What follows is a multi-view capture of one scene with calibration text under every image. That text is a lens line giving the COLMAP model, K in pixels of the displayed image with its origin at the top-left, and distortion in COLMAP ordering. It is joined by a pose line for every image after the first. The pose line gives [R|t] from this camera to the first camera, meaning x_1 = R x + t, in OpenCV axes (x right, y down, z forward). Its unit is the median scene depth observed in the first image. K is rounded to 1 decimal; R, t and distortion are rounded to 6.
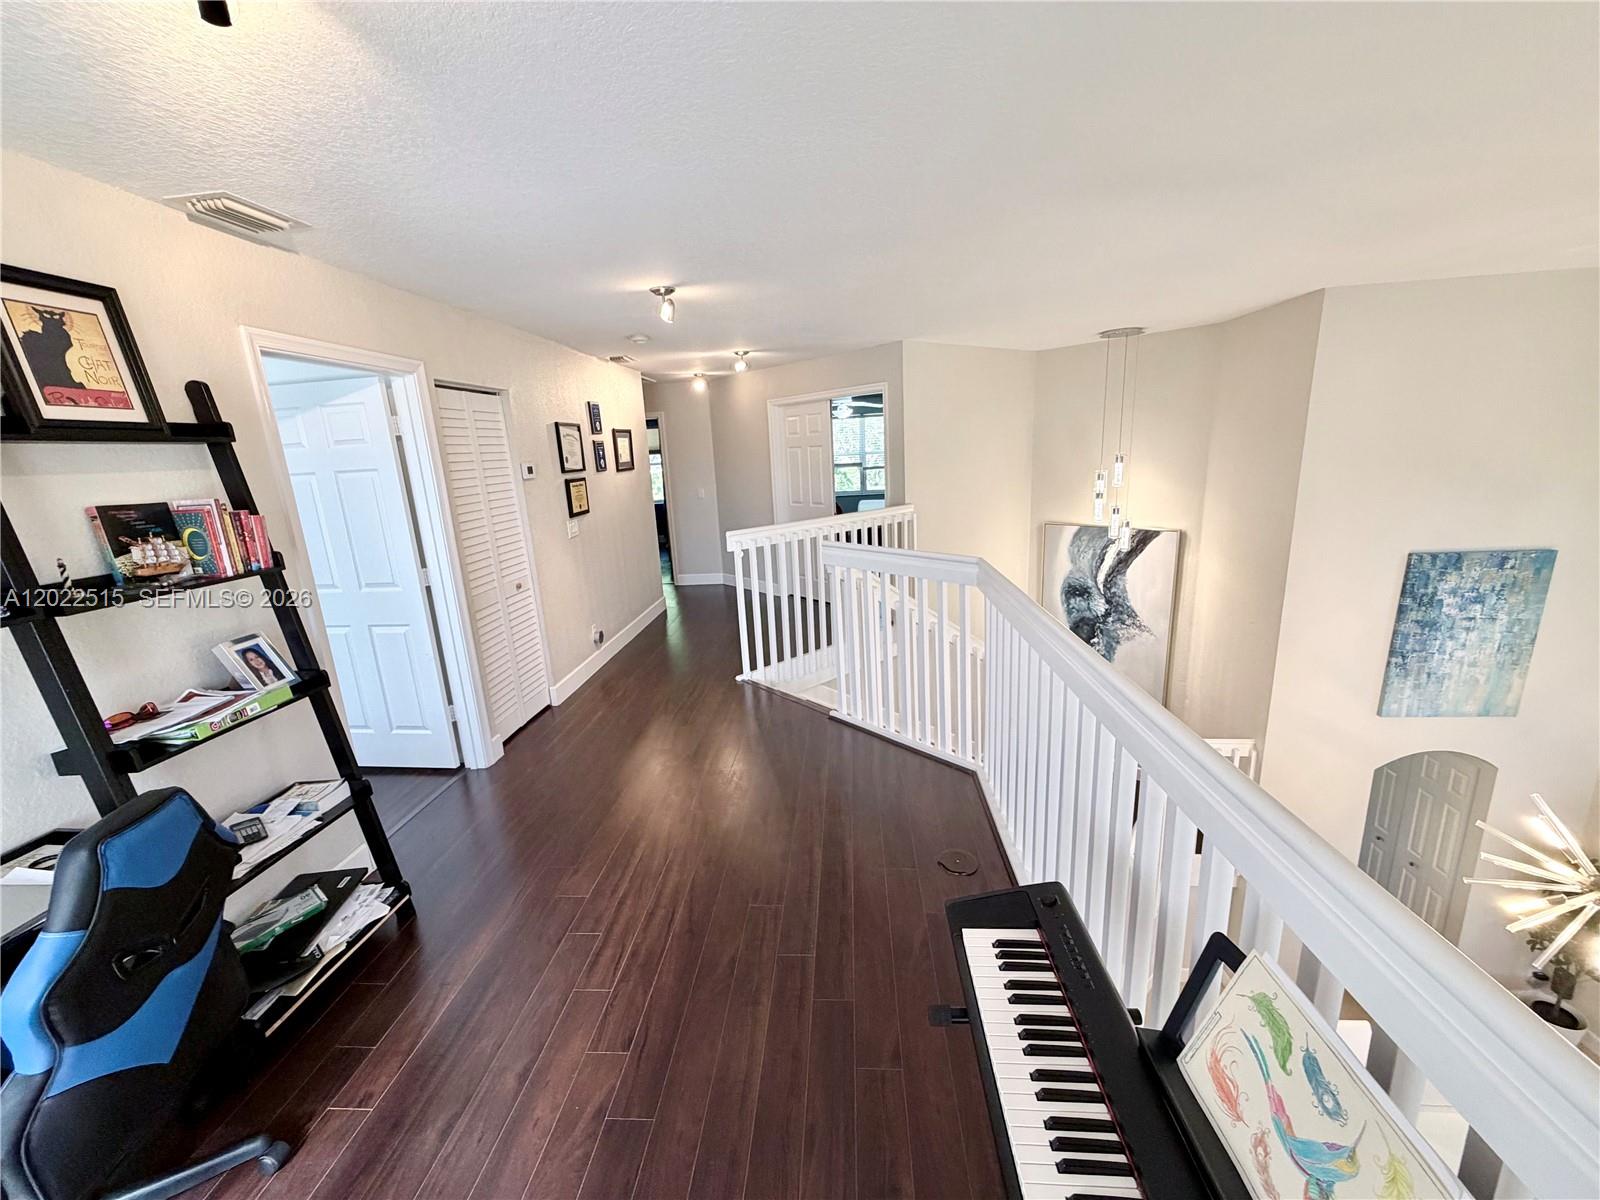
lens RADIAL K [[633.3, 0, 795.1], [0, 633.3, 600.5], [0, 0, 1]] dist [-0.000950, -0.000041]
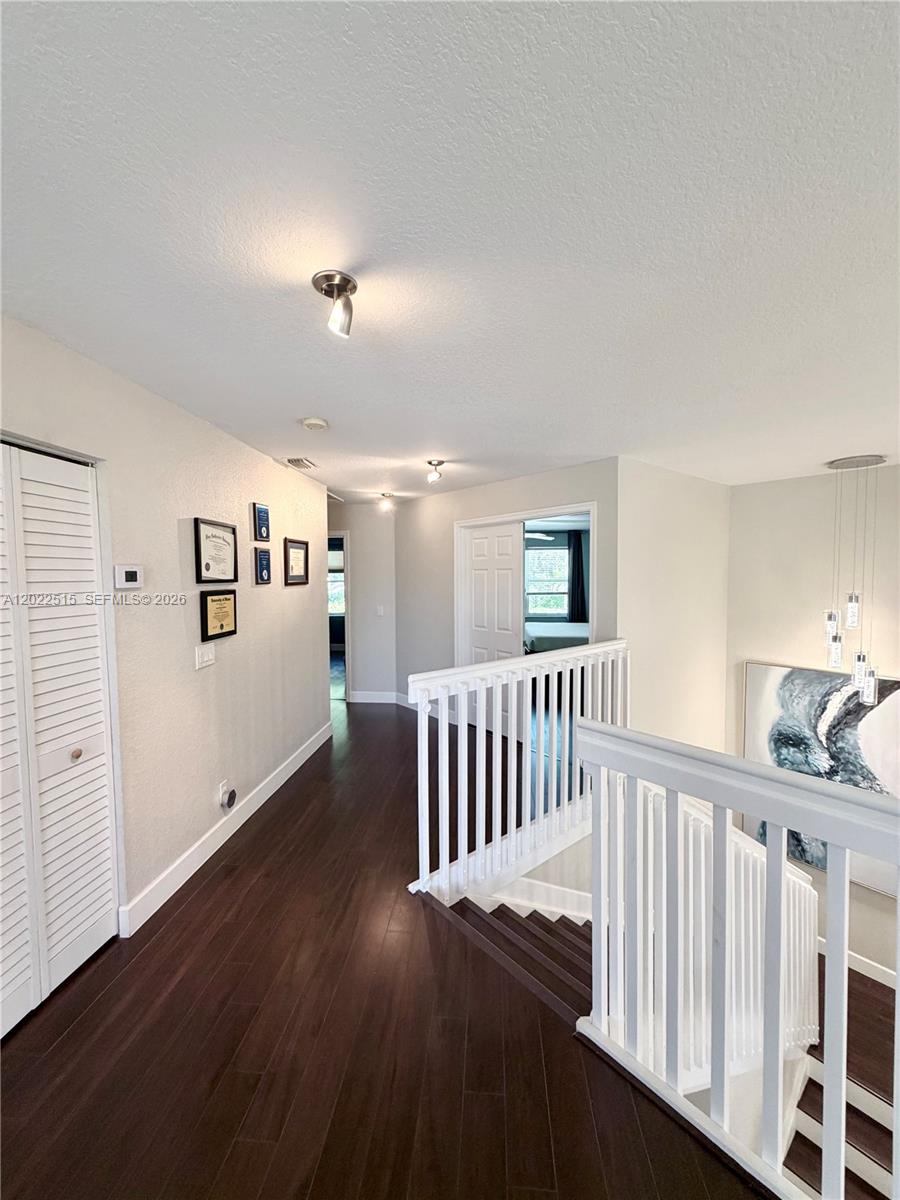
lens RADIAL K [[474.9, 0, 451.0], [0, 474.9, 597.5], [0, 0, 1]] dist [-0.000950, -0.000041]
pose [[0.998853, 0.047870, 0.001061, -0.051309], [-0.046796, 0.980656, -0.190065, -0.072882], [-0.010139, 0.189797, 0.981771, 0.355537]]
